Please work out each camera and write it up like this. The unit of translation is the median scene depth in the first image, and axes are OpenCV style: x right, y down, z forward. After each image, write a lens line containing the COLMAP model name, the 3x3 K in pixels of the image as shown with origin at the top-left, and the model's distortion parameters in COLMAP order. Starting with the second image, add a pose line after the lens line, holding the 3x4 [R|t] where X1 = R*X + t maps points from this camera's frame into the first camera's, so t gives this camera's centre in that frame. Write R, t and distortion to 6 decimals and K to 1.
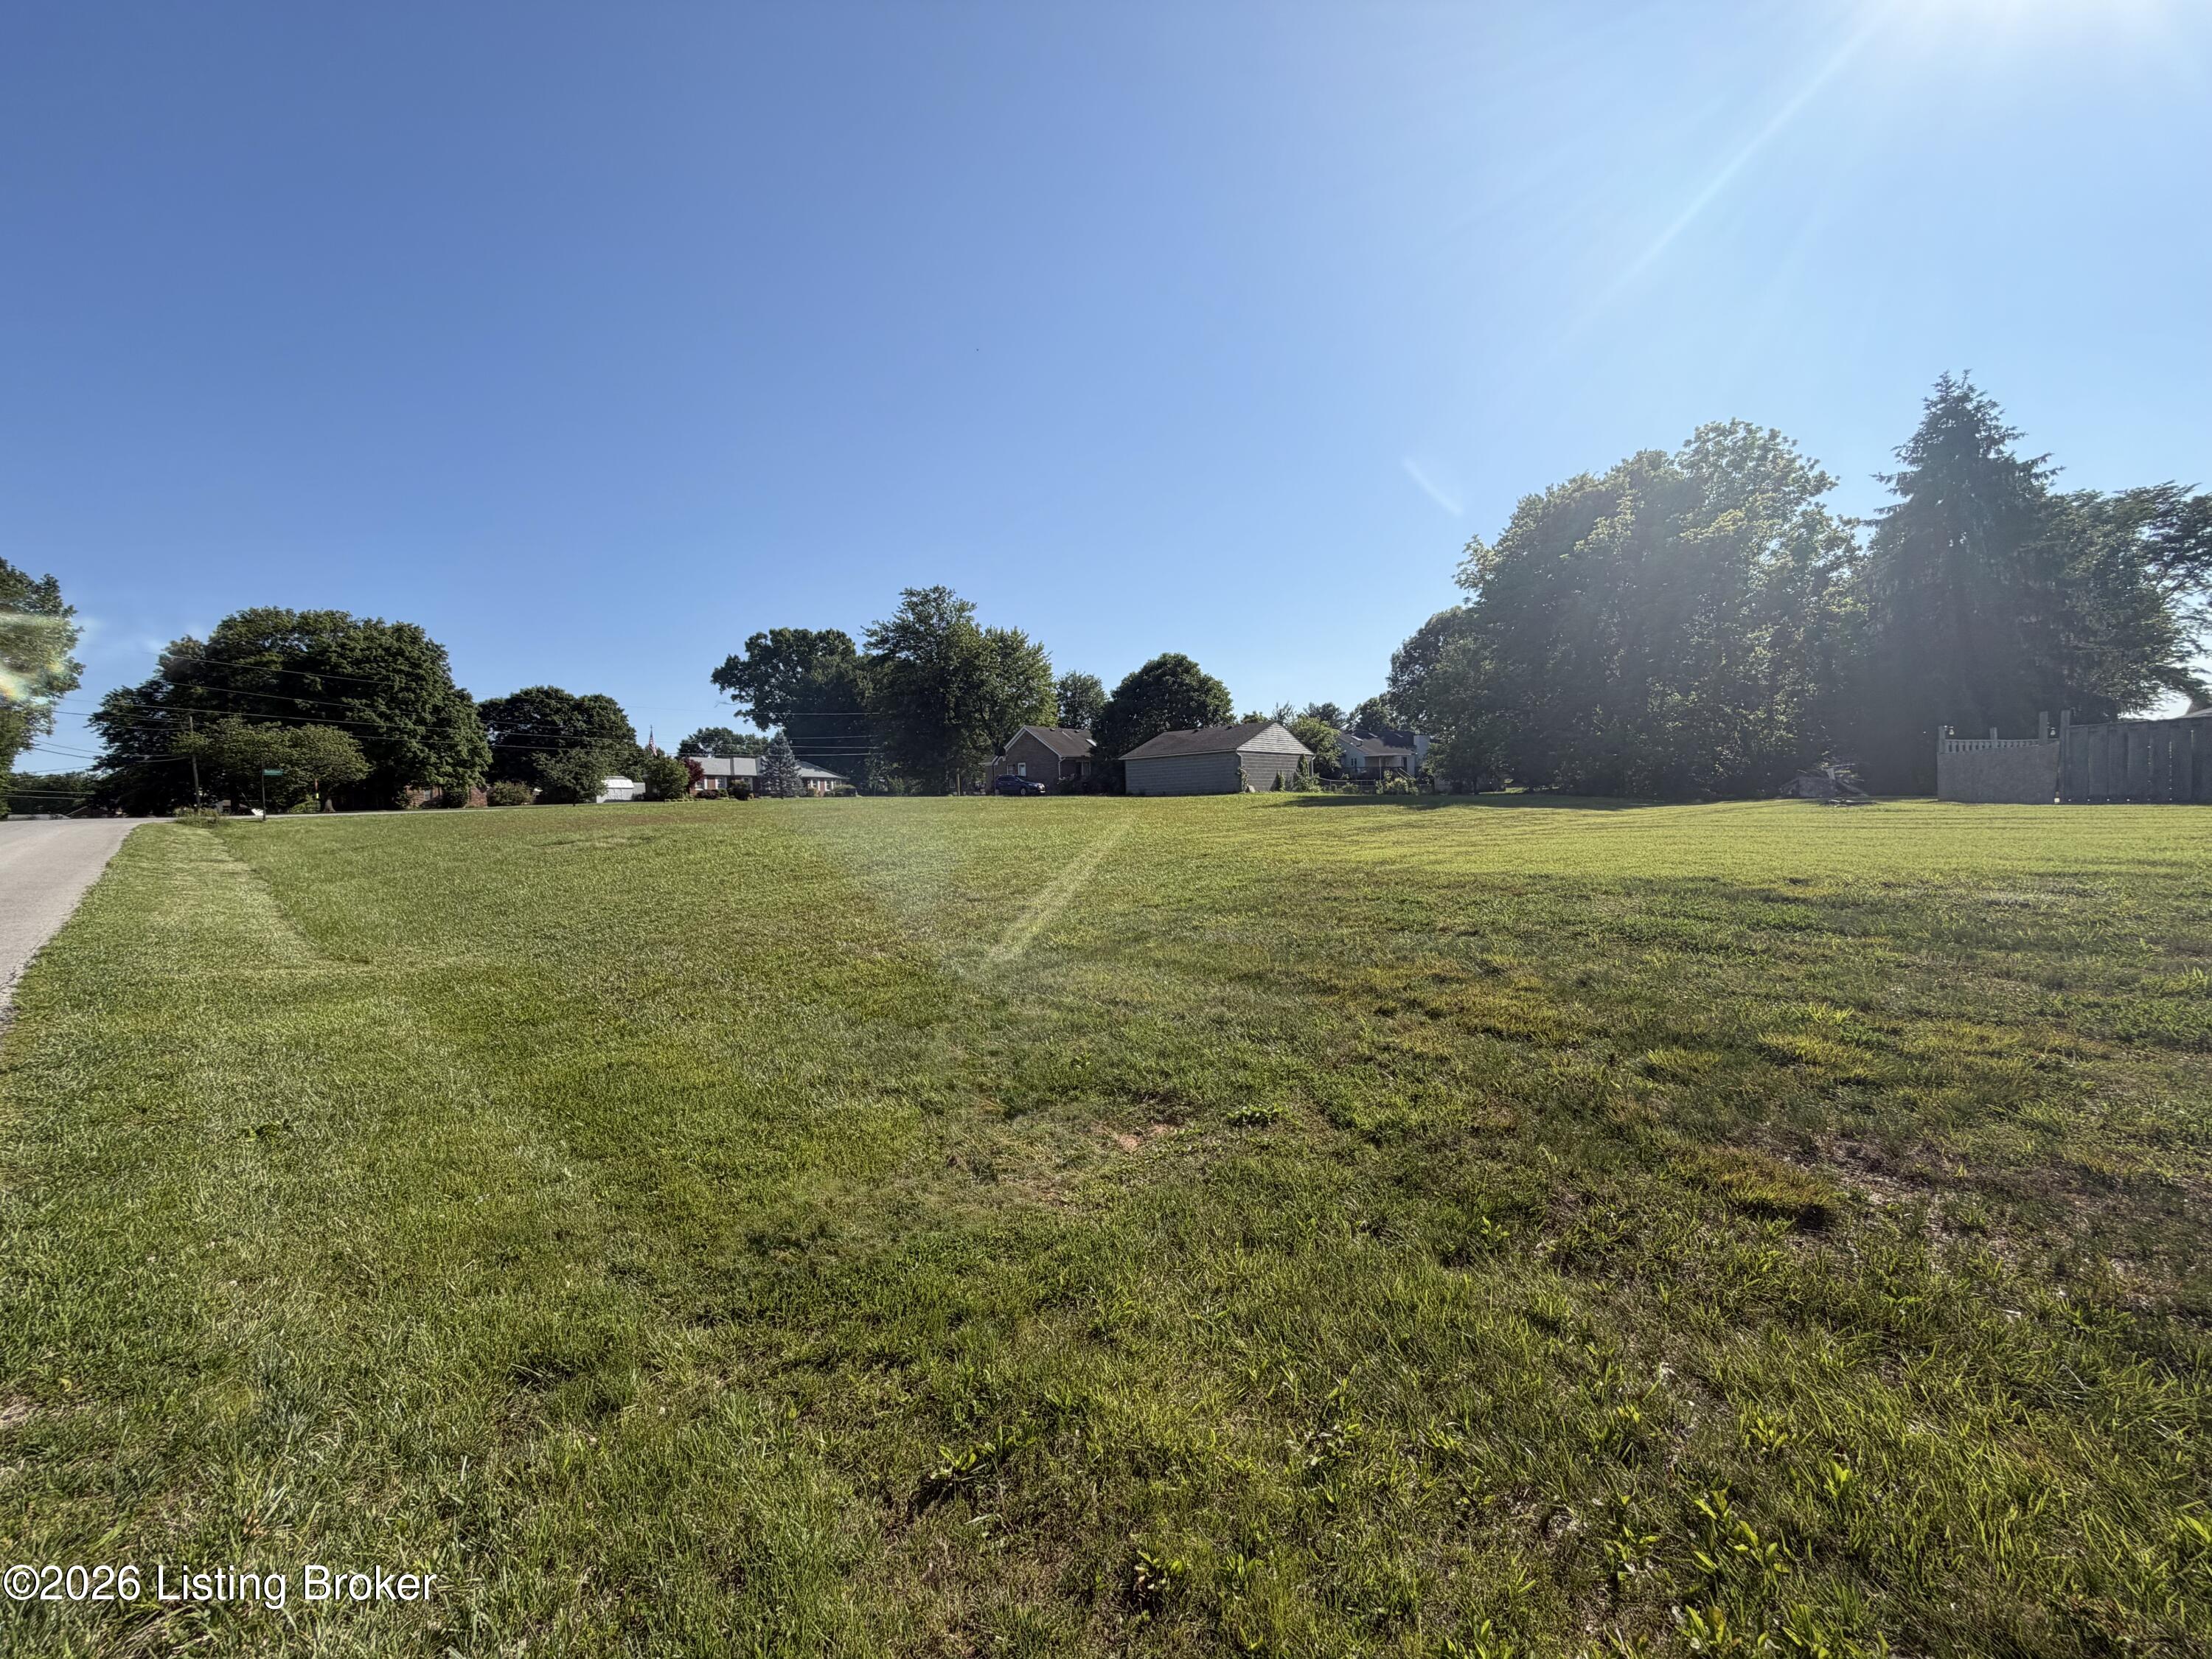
lens RADIAL K [[894.0, 0, 1100.1], [0, 894.0, 794.1], [0, 0, 1]] dist [-0.000452, -0.000002]
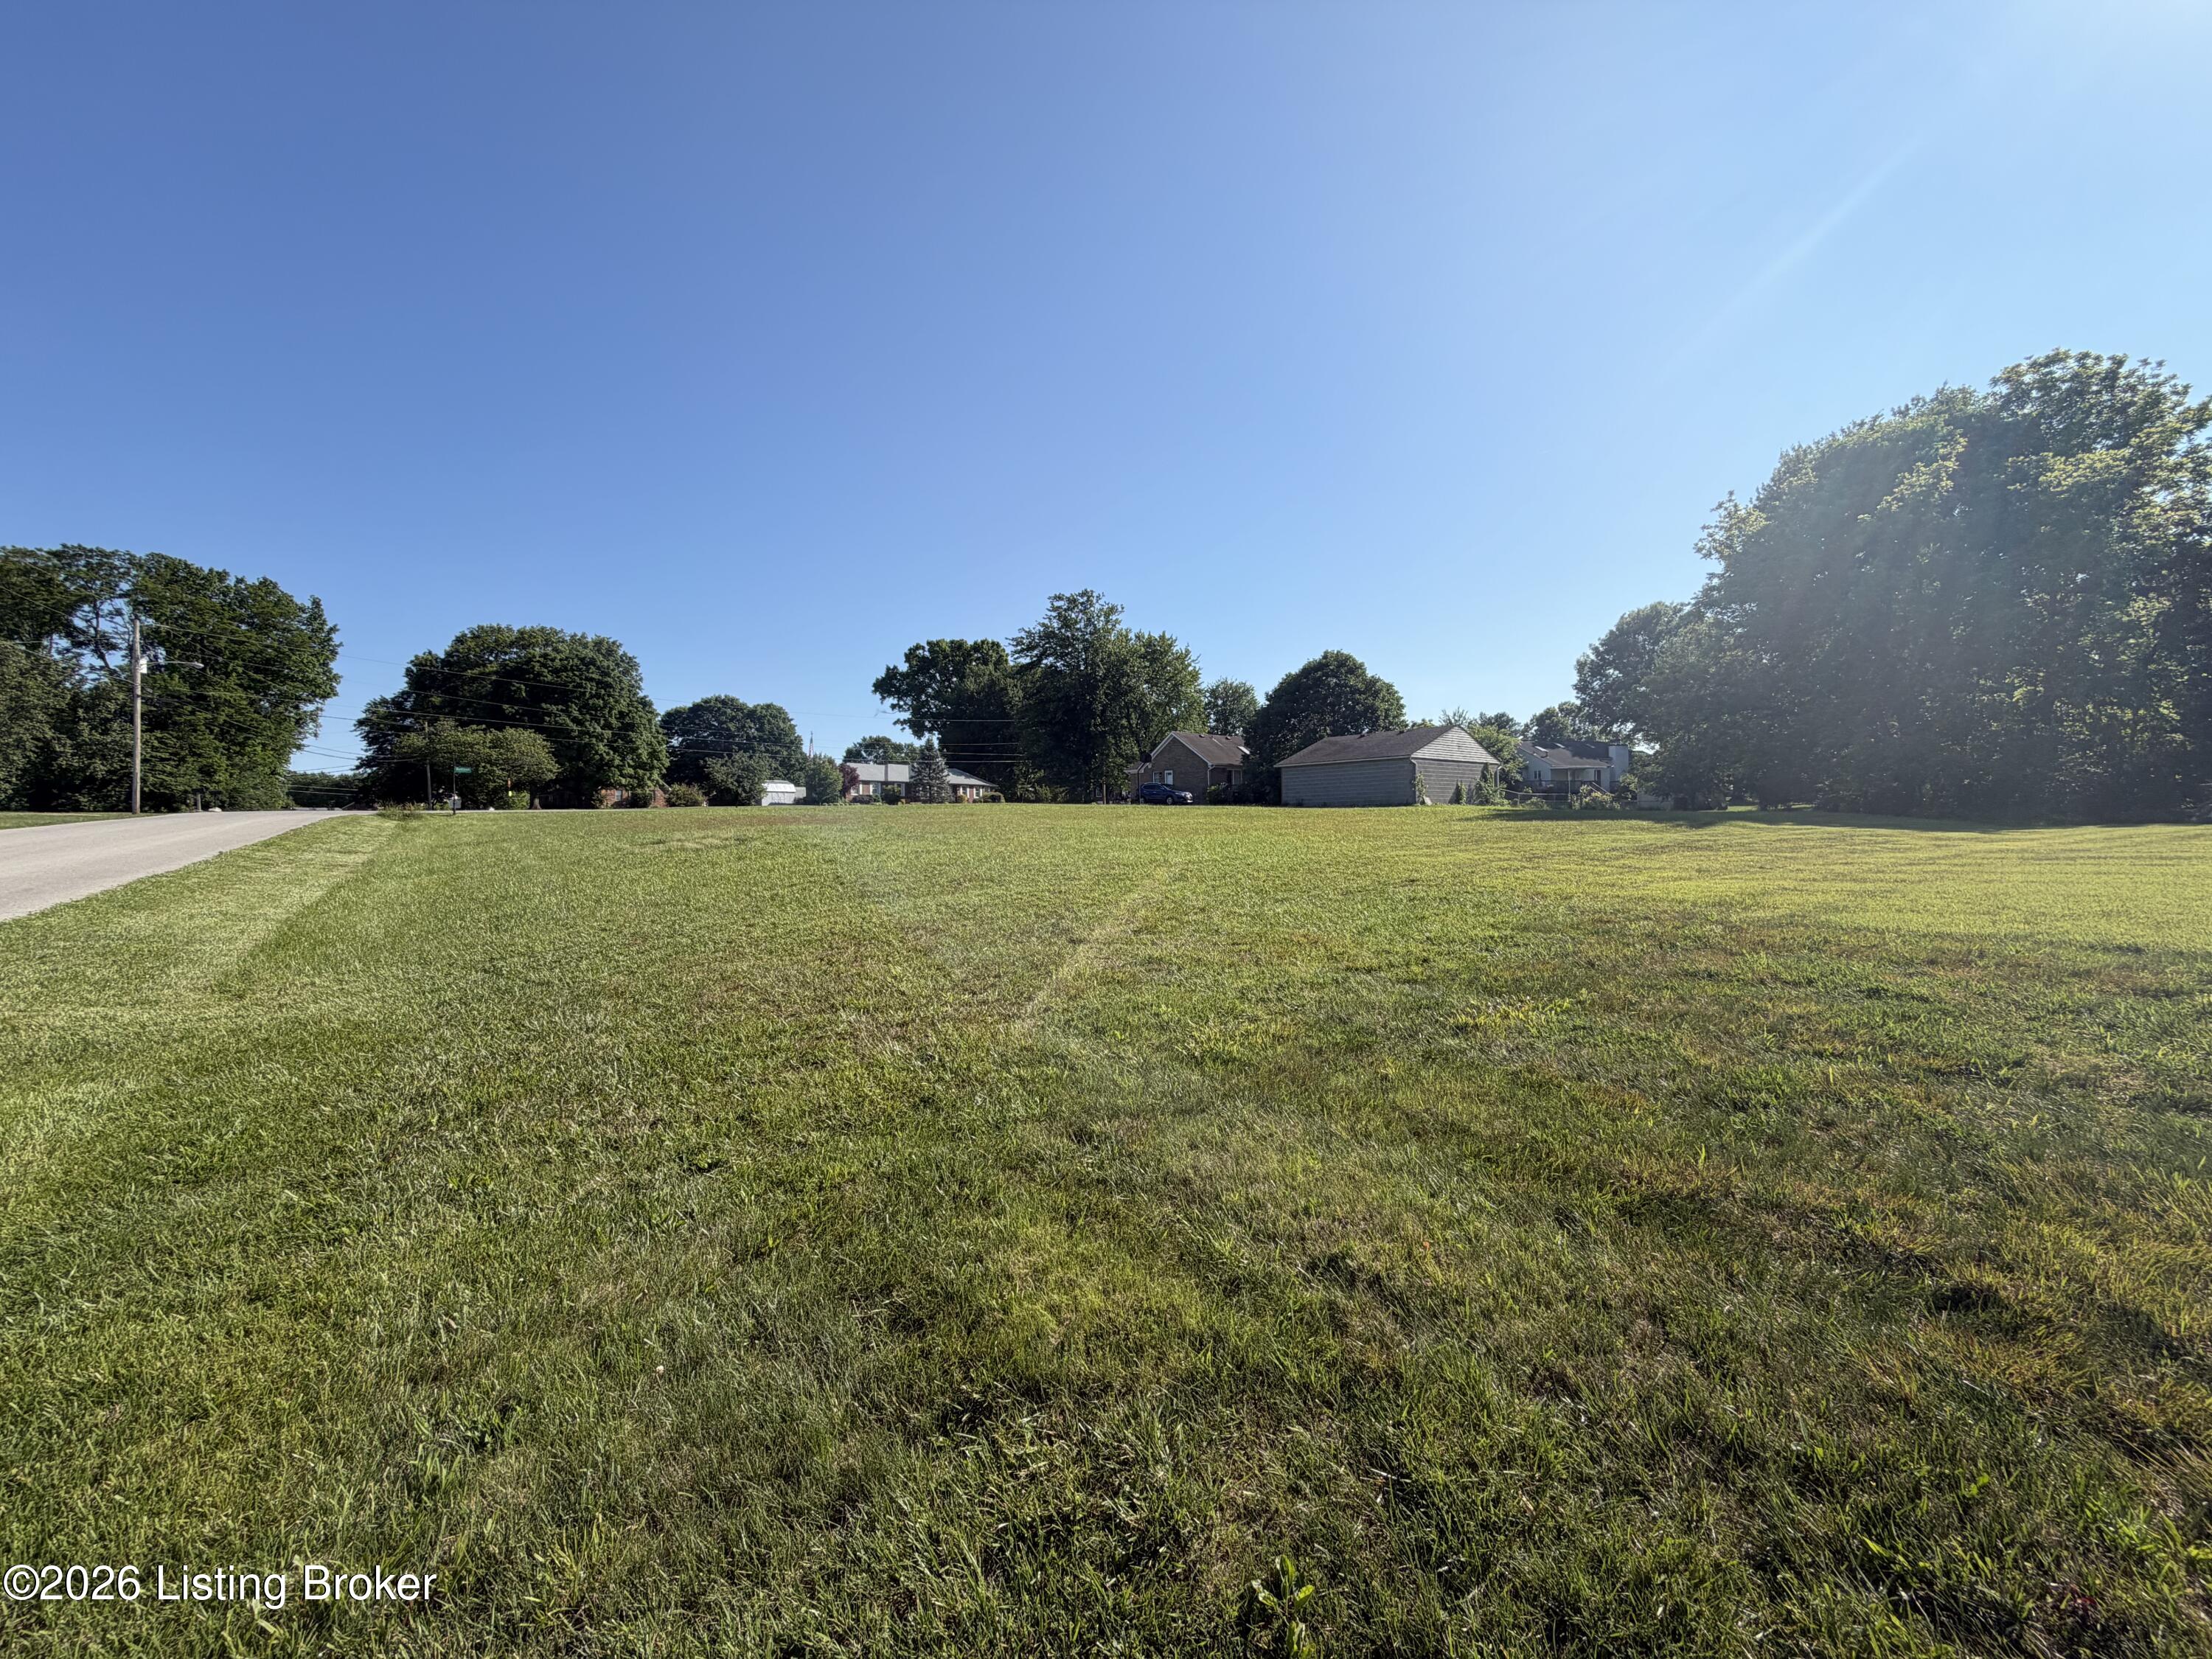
lens RADIAL K [[892.1, 0, 1100.3], [0, 892.1, 780.9], [0, 0, 1]] dist [-0.001699, -0.000170]
pose [[0.986176, 0.012923, -0.165198, -0.002056], [-0.017560, 0.999491, -0.026644, 0.001964], [0.164770, 0.029176, 0.985900, 0.042797]]
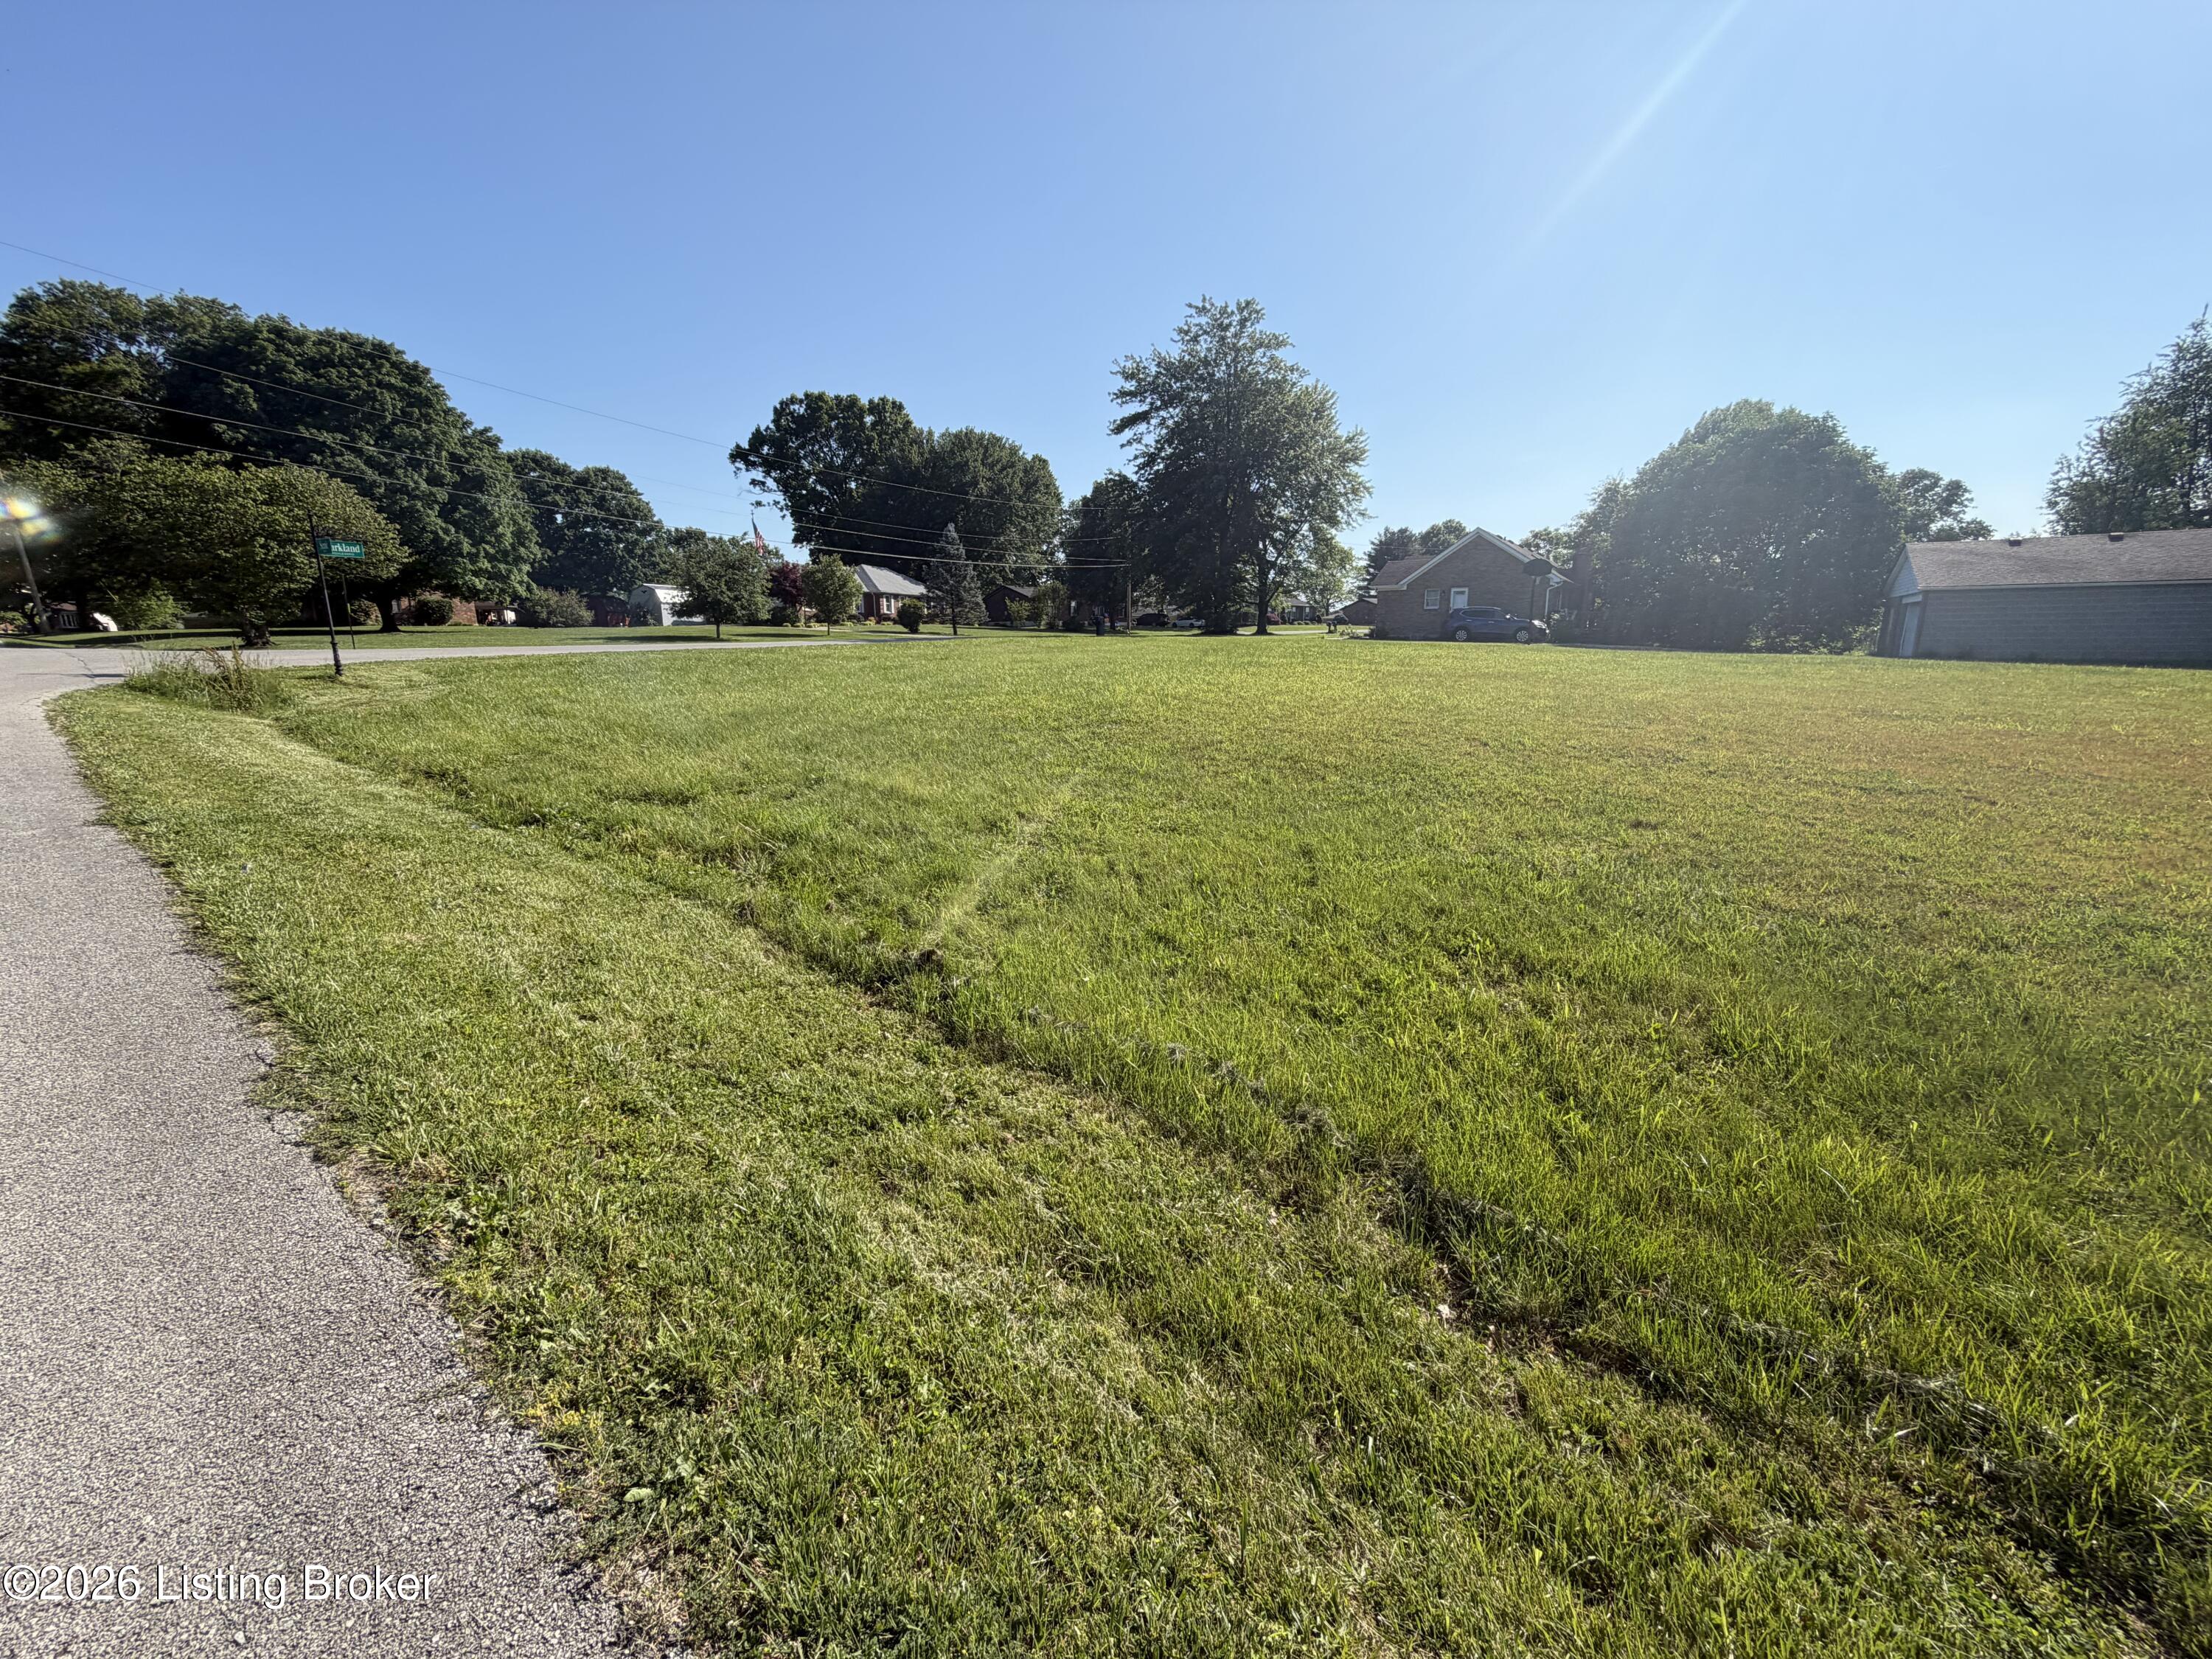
lens RADIAL K [[894.0, 0, 1100.1], [0, 894.0, 794.1], [0, 0, 1]] dist [-0.000452, -0.000002]
pose [[0.994950, 0.012546, 0.099587, -0.337691], [-0.031322, 0.981421, 0.189292, -0.002448], [-0.095361, -0.191455, 0.976858, 0.302786]]
